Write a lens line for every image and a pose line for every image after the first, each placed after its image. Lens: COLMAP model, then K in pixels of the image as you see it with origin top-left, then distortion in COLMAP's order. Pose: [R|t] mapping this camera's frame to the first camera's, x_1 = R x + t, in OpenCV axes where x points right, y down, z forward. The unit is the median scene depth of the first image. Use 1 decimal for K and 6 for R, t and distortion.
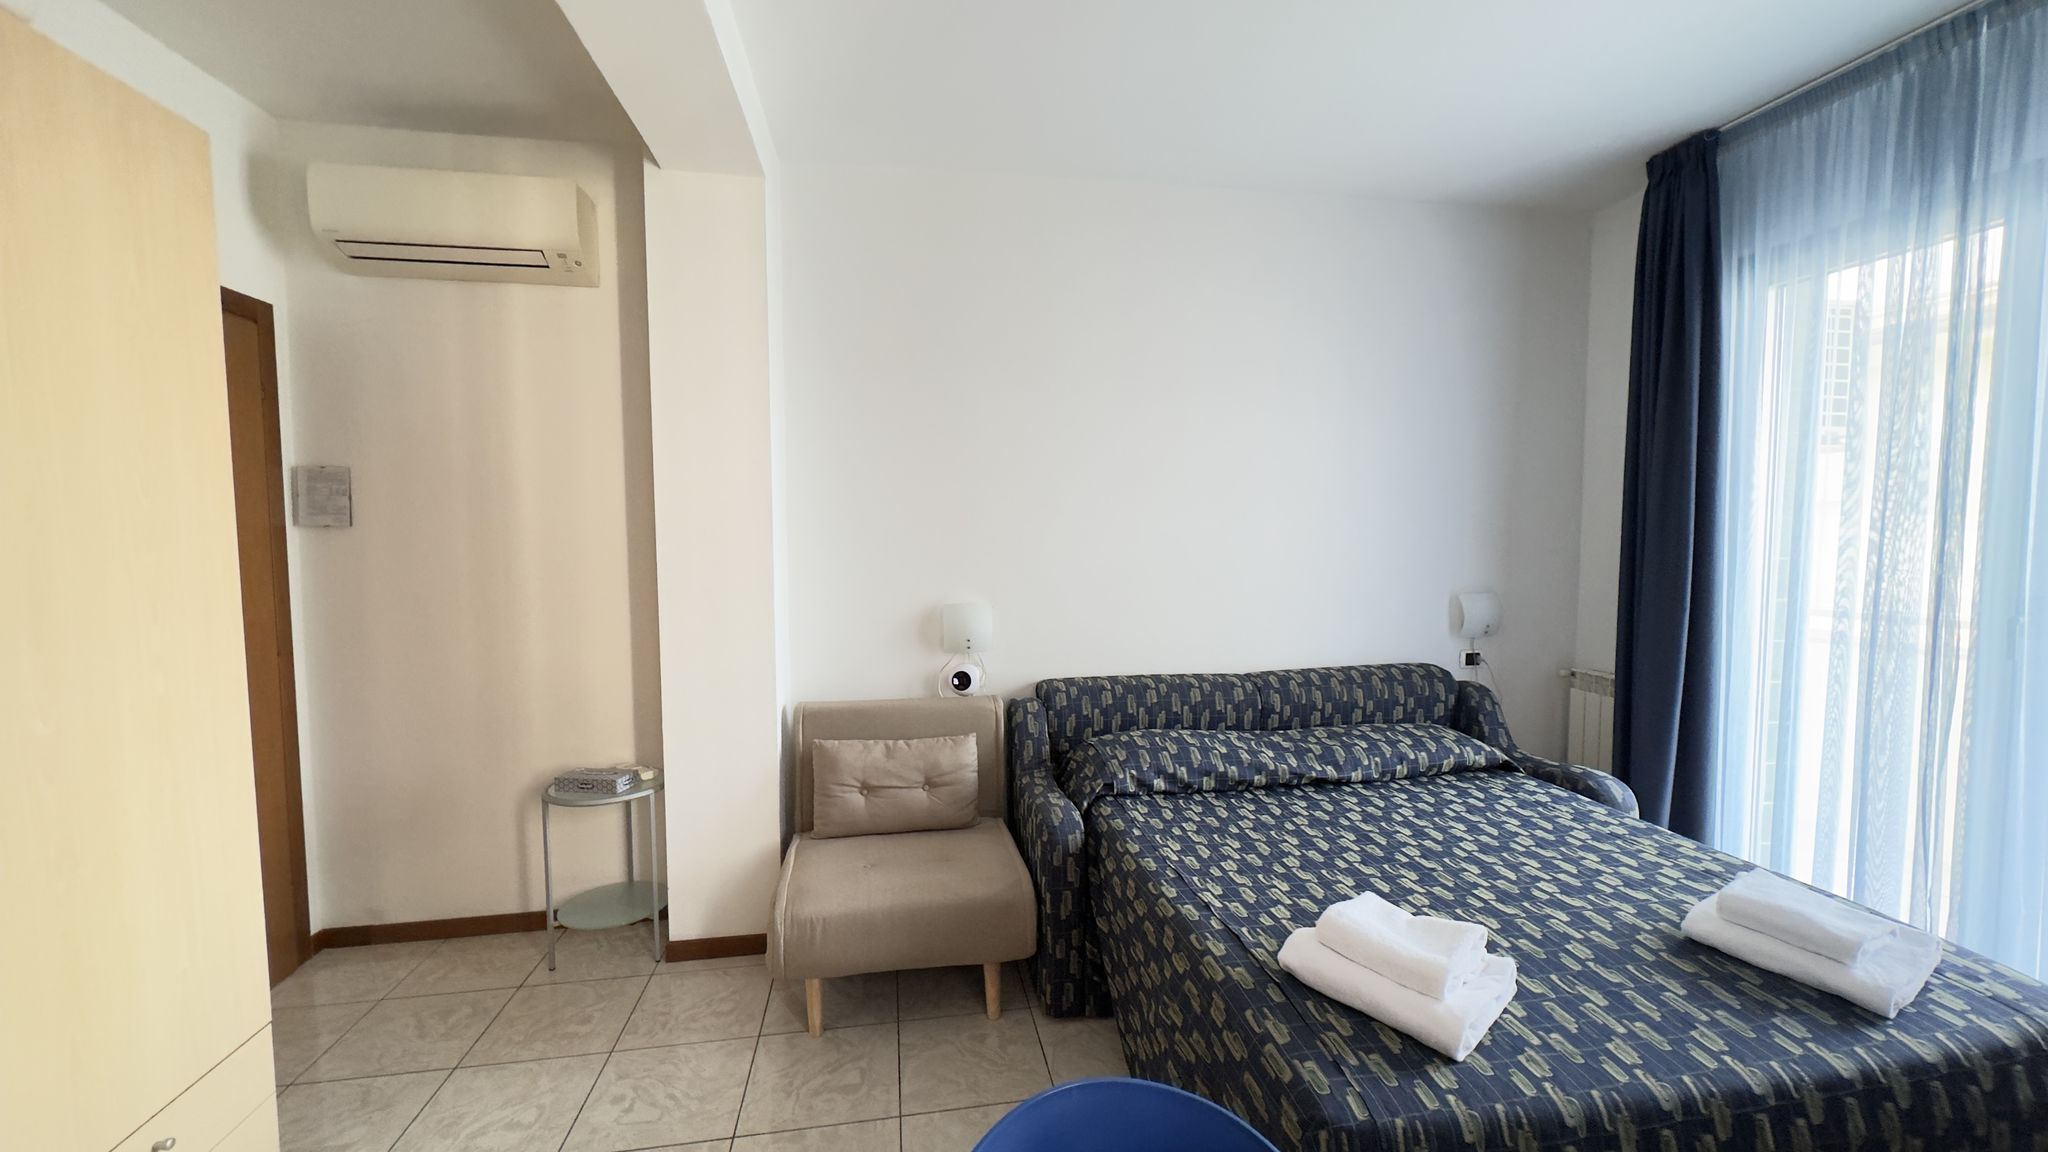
lens RADIAL K [[812.3, 0, 1025.1], [0, 812.3, 579.1], [0, 0, 1]] dist [-0.002112, 0.000258]
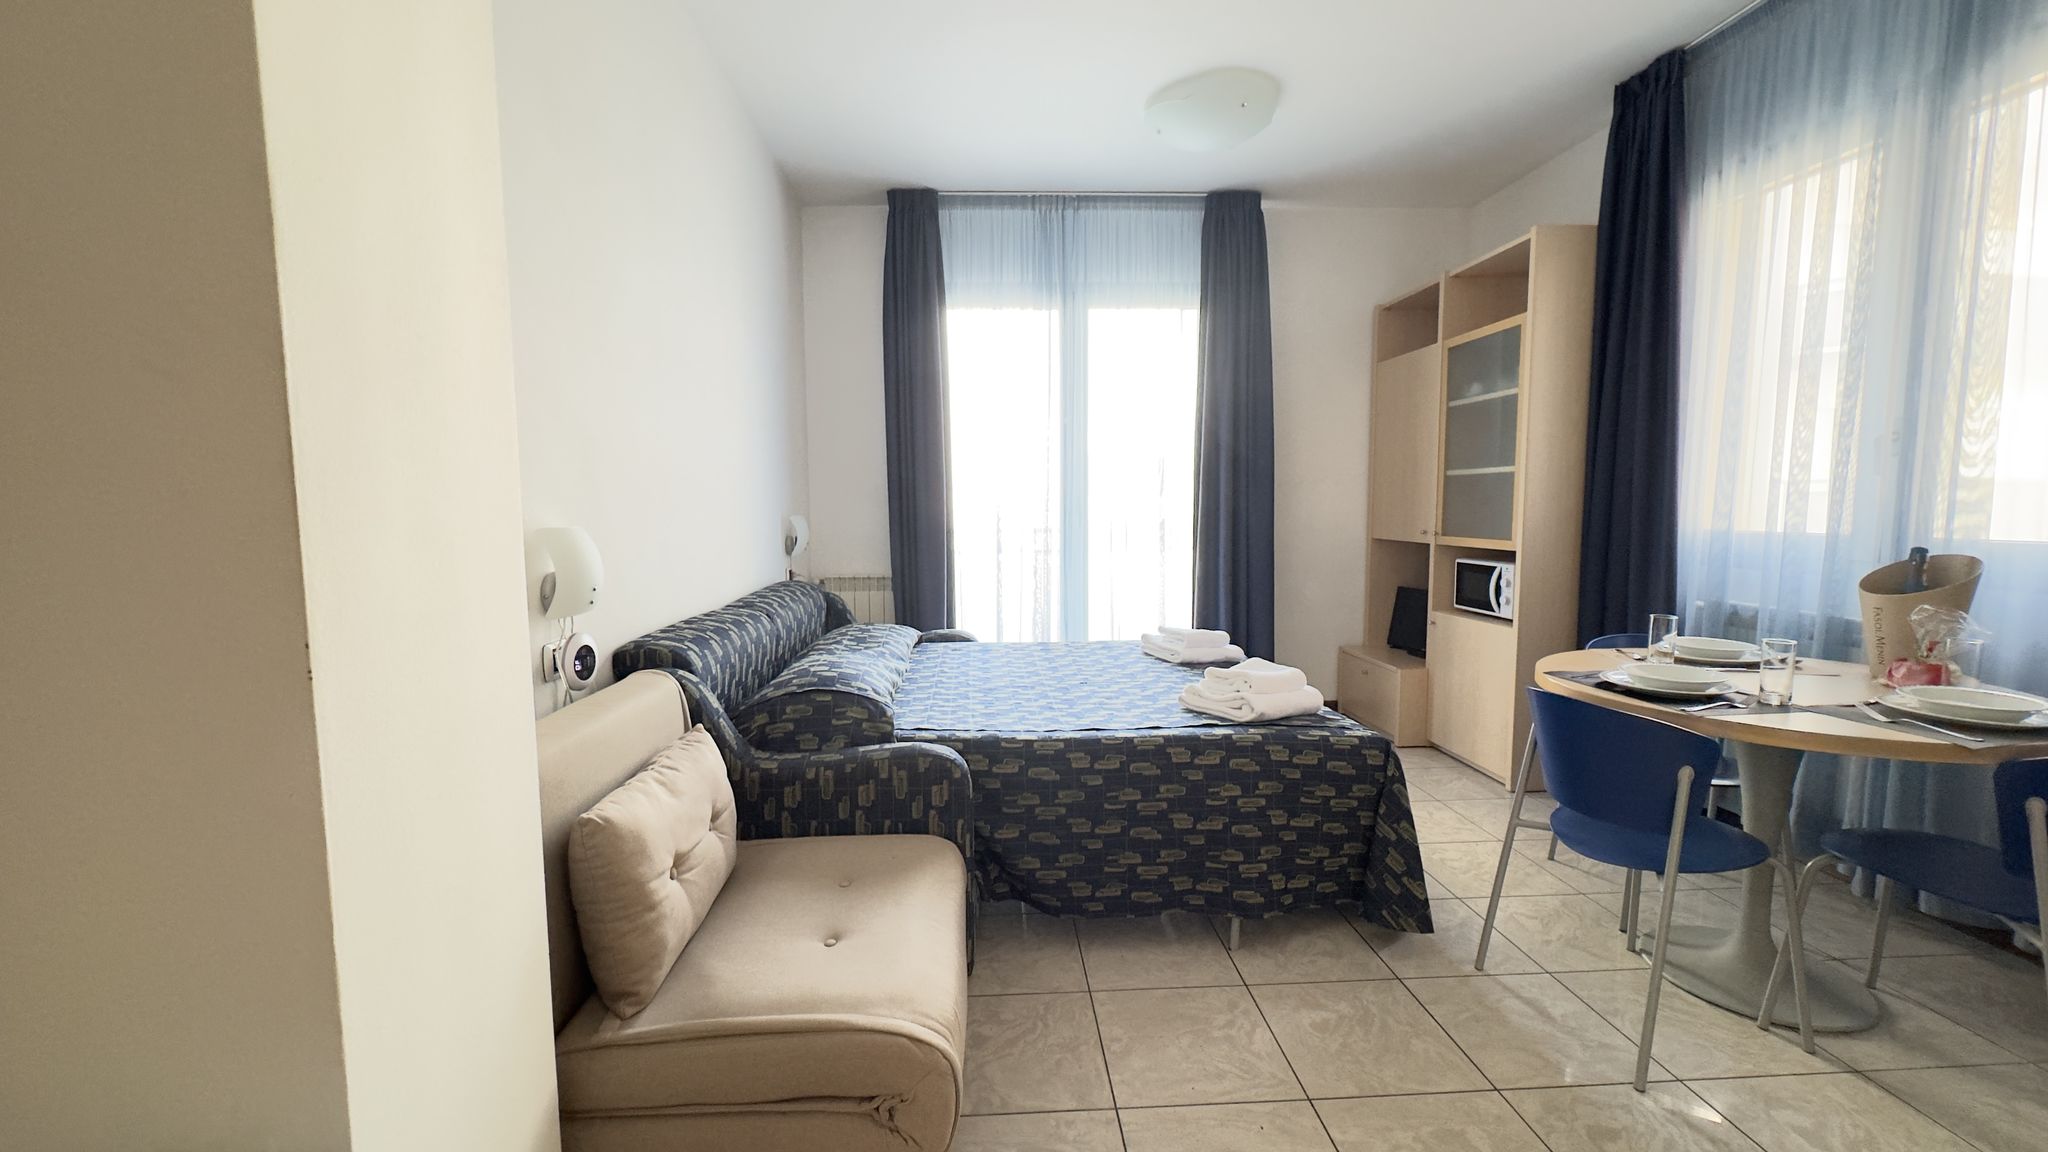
lens RADIAL K [[812.3, 0, 1025.1], [0, 812.3, 579.1], [0, 0, 1]] dist [-0.002112, 0.000258]
pose [[0.114665, -0.086132, 0.989663, -0.672499], [0.066996, 0.994636, 0.078803, 0.048612], [-0.991142, 0.057267, 0.119821, 0.703269]]
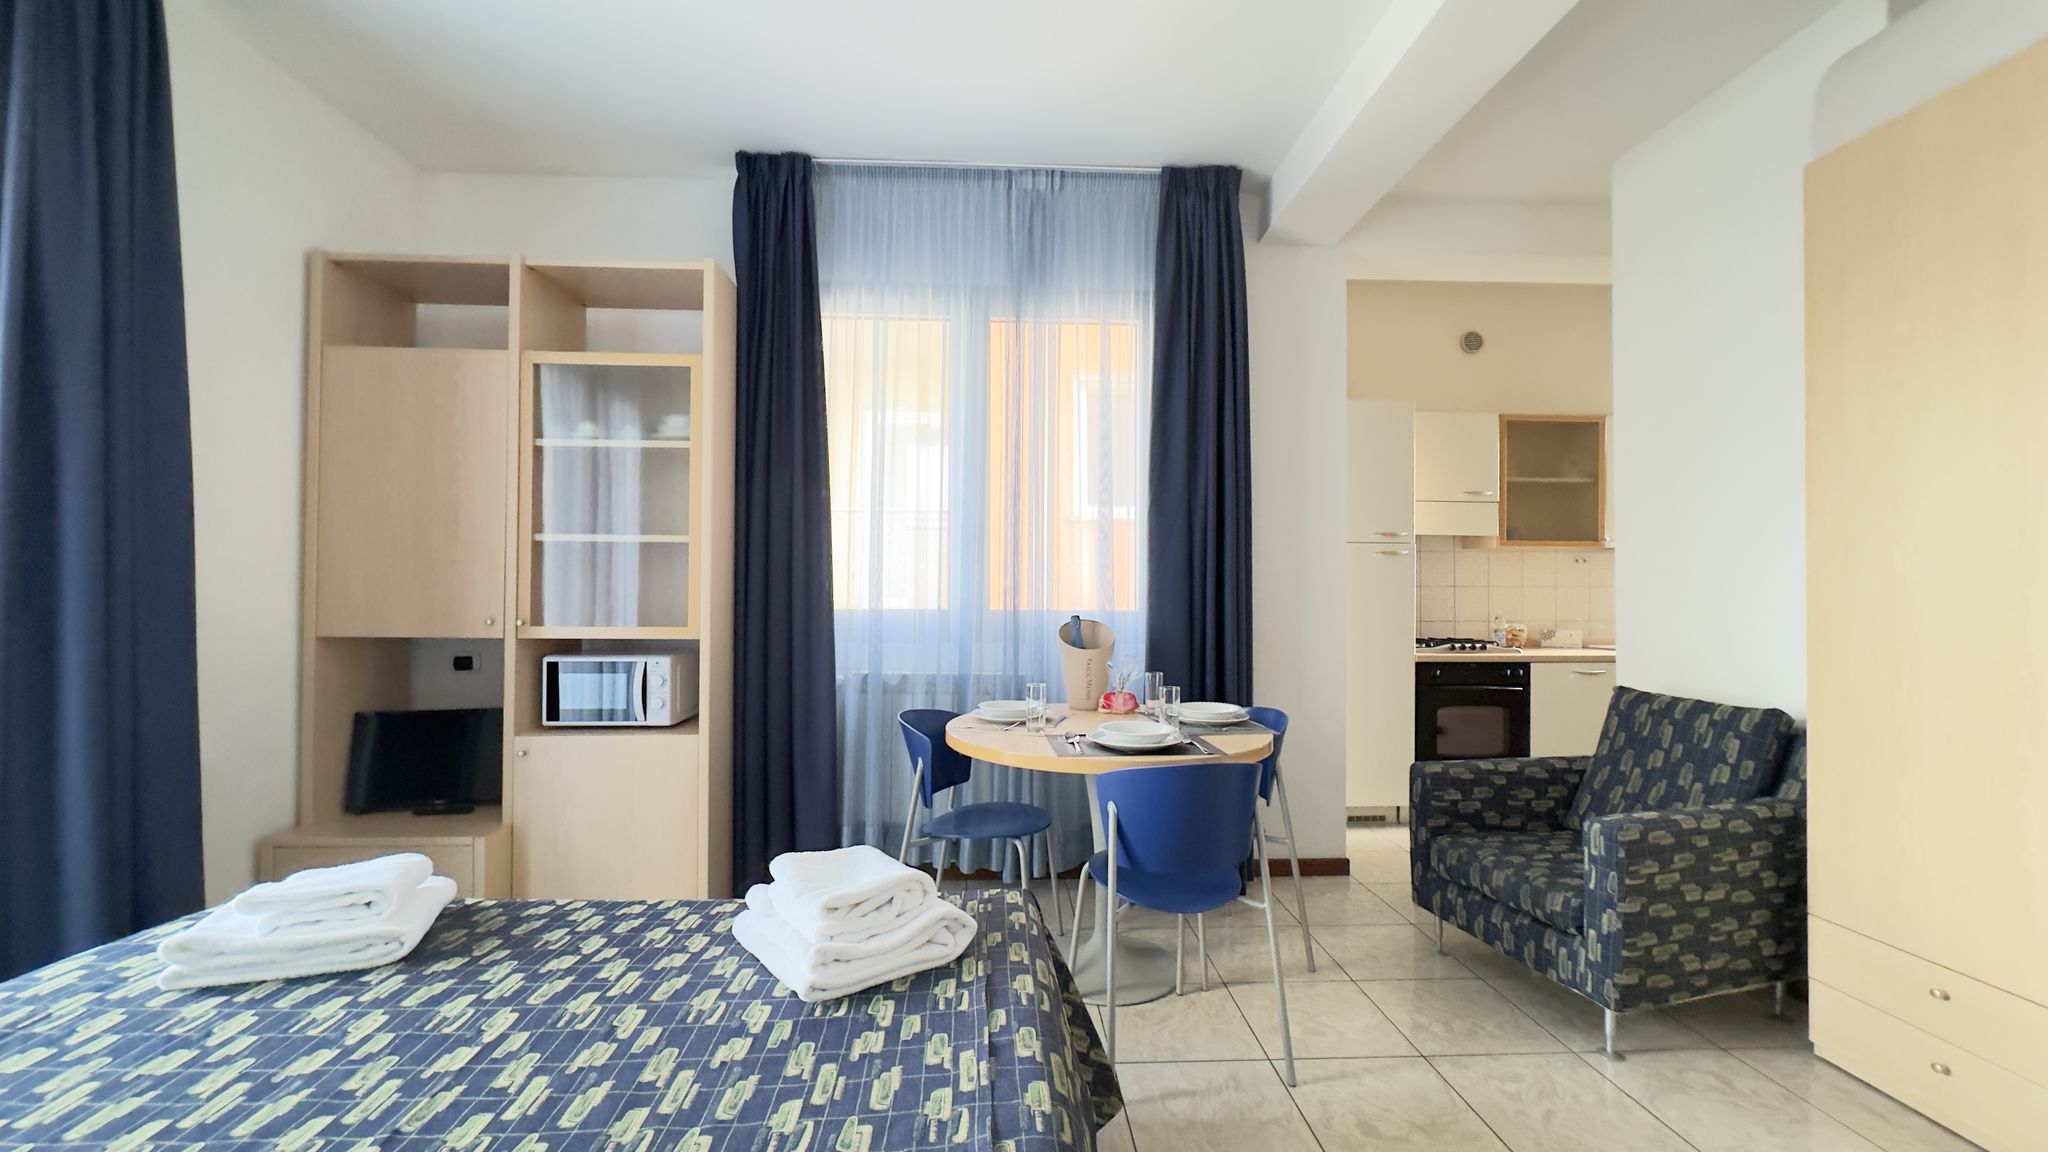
lens RADIAL K [[812.3, 0, 1025.1], [0, 812.3, 579.1], [0, 0, 1]] dist [-0.002112, 0.000258]
pose [[-0.992480, -0.000892, 0.122401, 0.092396], [0.004587, 0.999000, 0.044474, 0.036127], [-0.122318, 0.044701, -0.991484, 1.048280]]
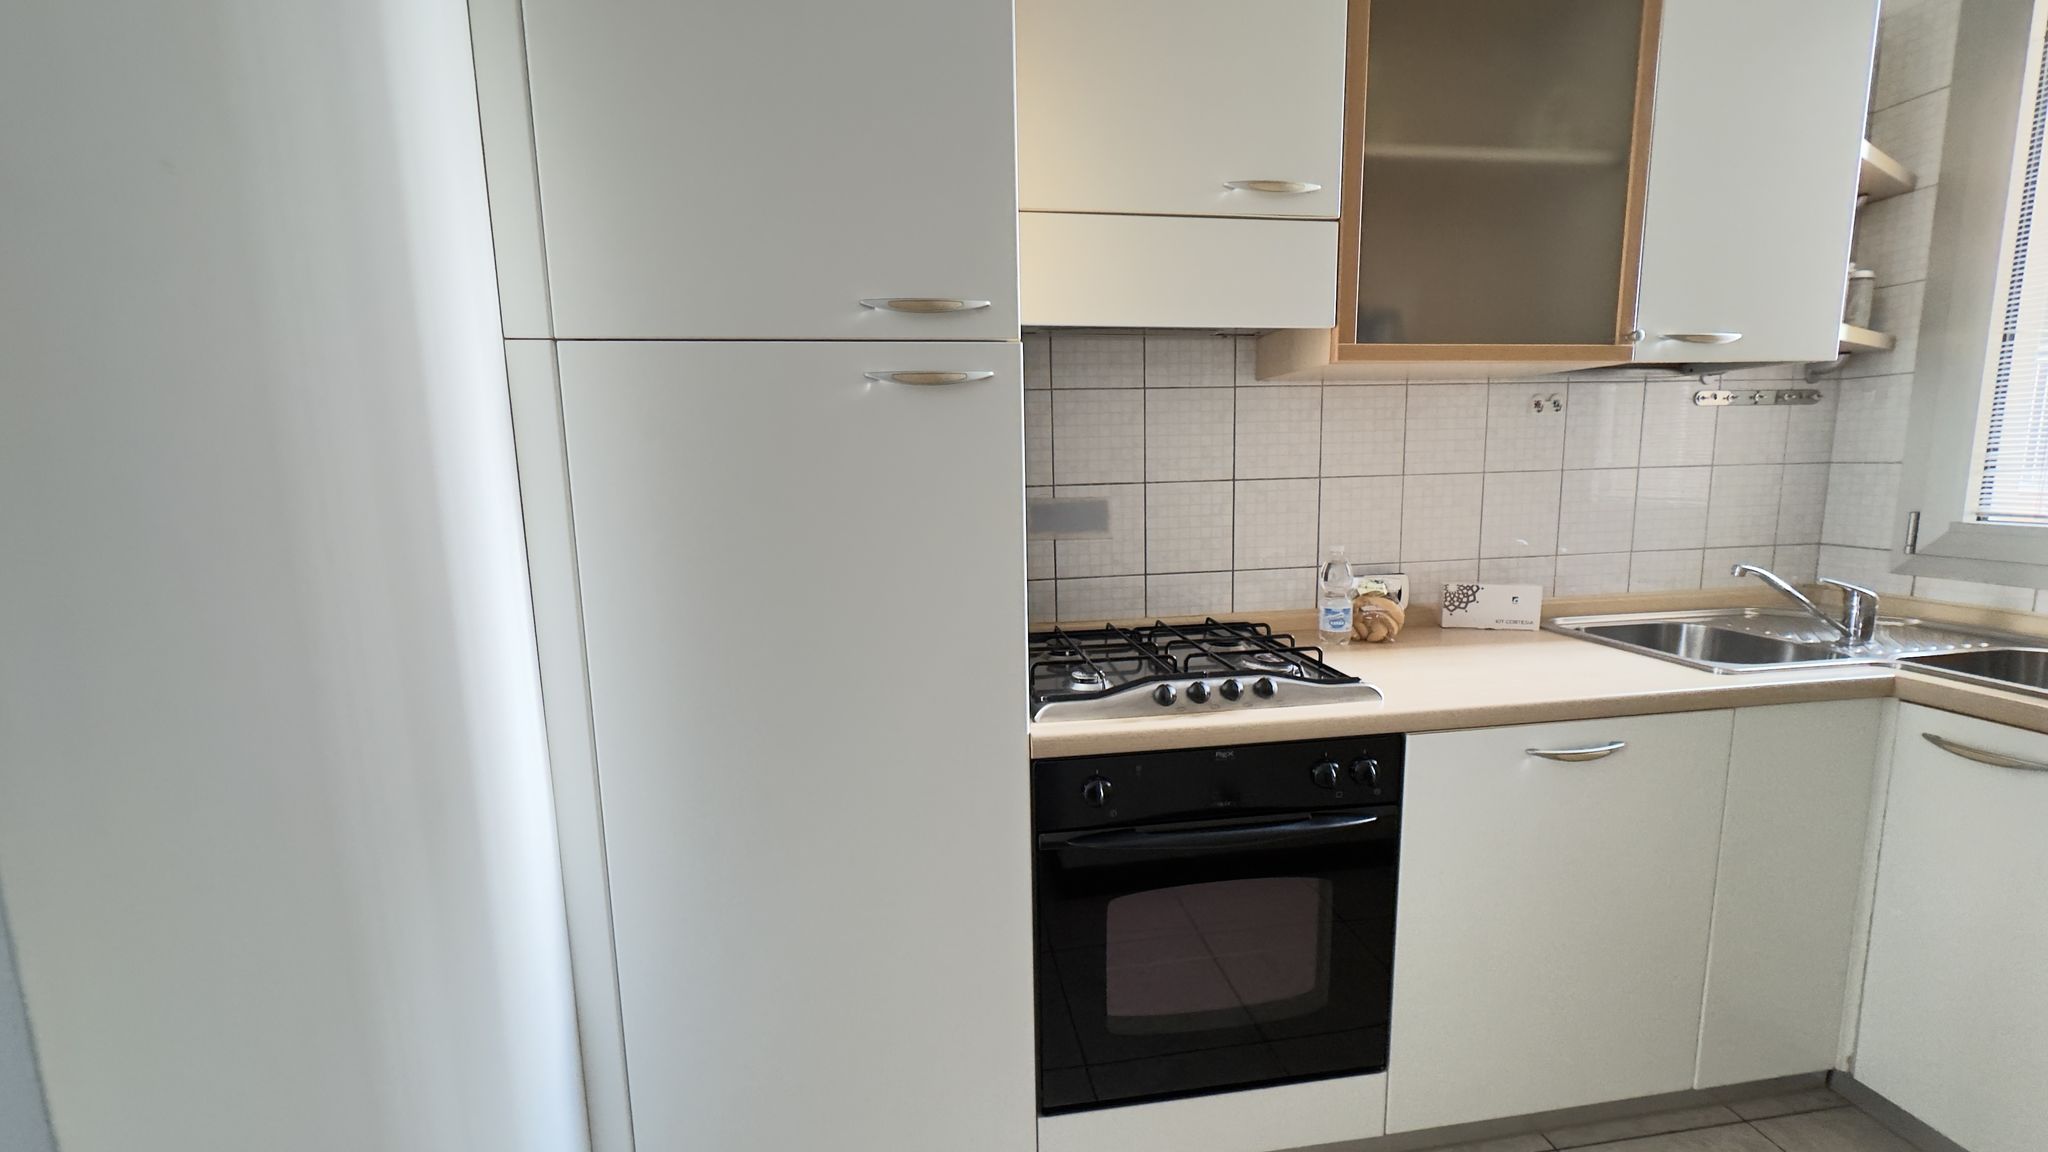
lens RADIAL K [[812.3, 0, 1025.1], [0, 812.3, 579.1], [0, 0, 1]] dist [-0.002112, 0.000258]
pose [[-0.999397, 0.019746, 0.028566, -0.443489], [0.025084, 0.979356, 0.200582, 0.075105], [-0.024016, 0.201177, -0.979260, -0.092393]]
